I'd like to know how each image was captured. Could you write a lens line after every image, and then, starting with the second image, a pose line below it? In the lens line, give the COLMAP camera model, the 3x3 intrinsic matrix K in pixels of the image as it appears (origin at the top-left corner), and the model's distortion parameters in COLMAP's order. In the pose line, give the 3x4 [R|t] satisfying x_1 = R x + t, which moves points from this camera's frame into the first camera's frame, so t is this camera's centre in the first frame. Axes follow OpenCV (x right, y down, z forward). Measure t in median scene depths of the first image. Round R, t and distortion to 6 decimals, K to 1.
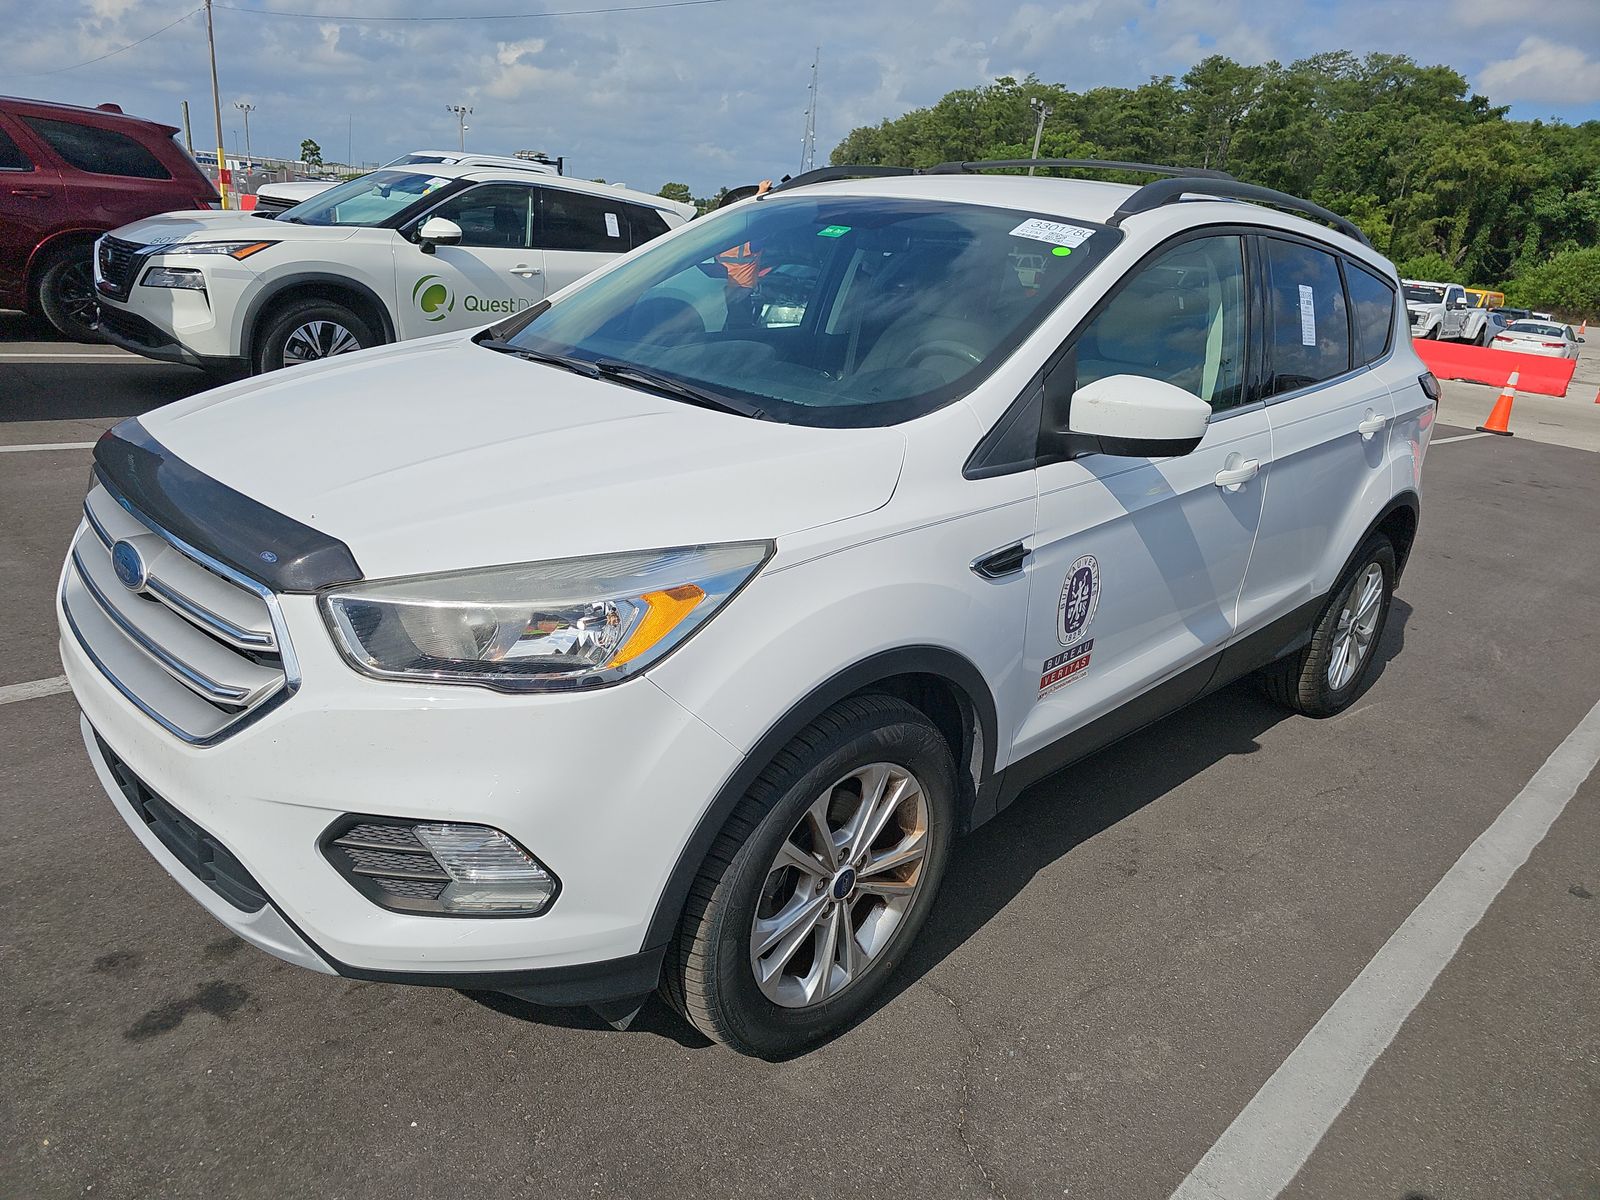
lens RADIAL K [[1086.4, 0, 800.0], [0, 1086.4, 600.0], [0, 0, 1]] dist [0.011360, -0.002558]
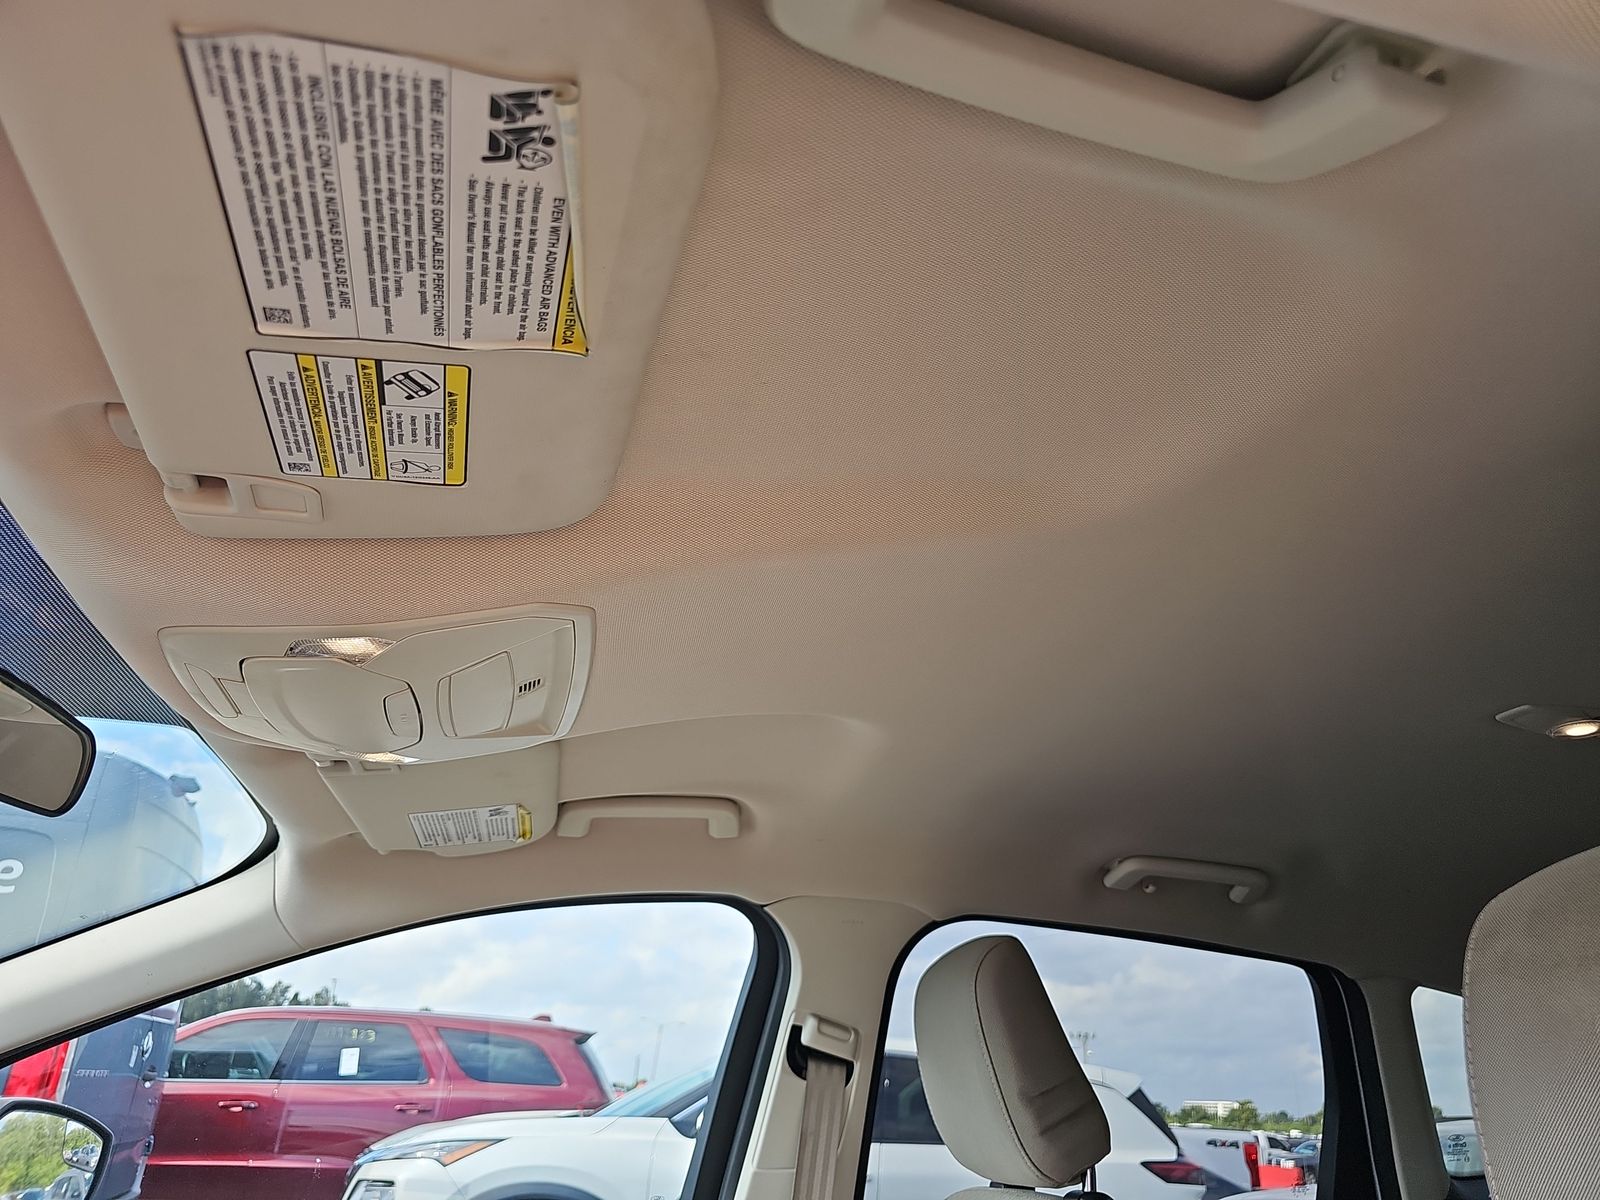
lens RADIAL K [[1086.4, 0, 800.0], [0, 1086.4, 600.0], [0, 0, 1]] dist [0.011360, -0.002558]
pose [[0.861679, -0.260689, -0.435374, 0.104829], [-0.133008, 0.711936, -0.689533, -0.070692], [0.489712, 0.652064, 0.578787, 0.298559]]
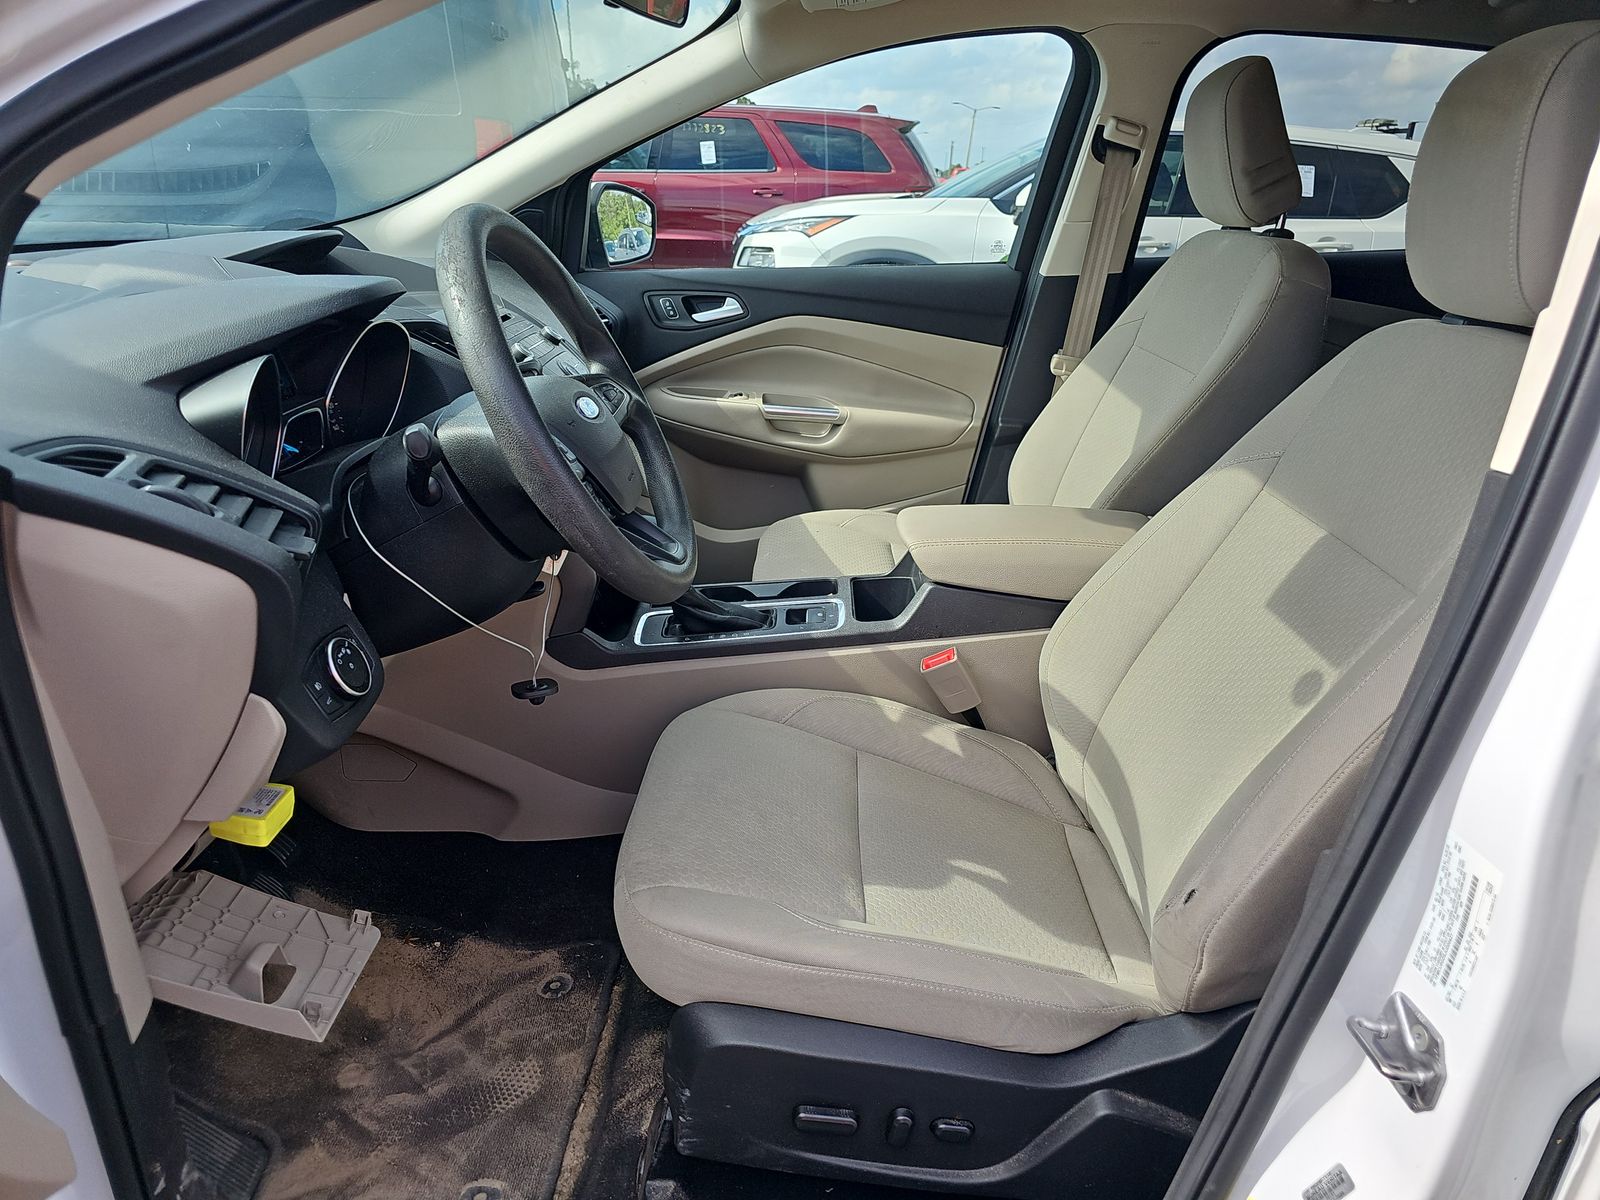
lens RADIAL K [[1081.4, 0, 815.0], [0, 1081.4, 615.6], [0, 0, 1]] dist [0.035852, -0.022617]
pose [[0.708341, 0.199216, -0.677175, 0.146576], [-0.200003, 0.976676, 0.078118, -0.044862], [0.676943, 0.080103, 0.731664, 0.238960]]
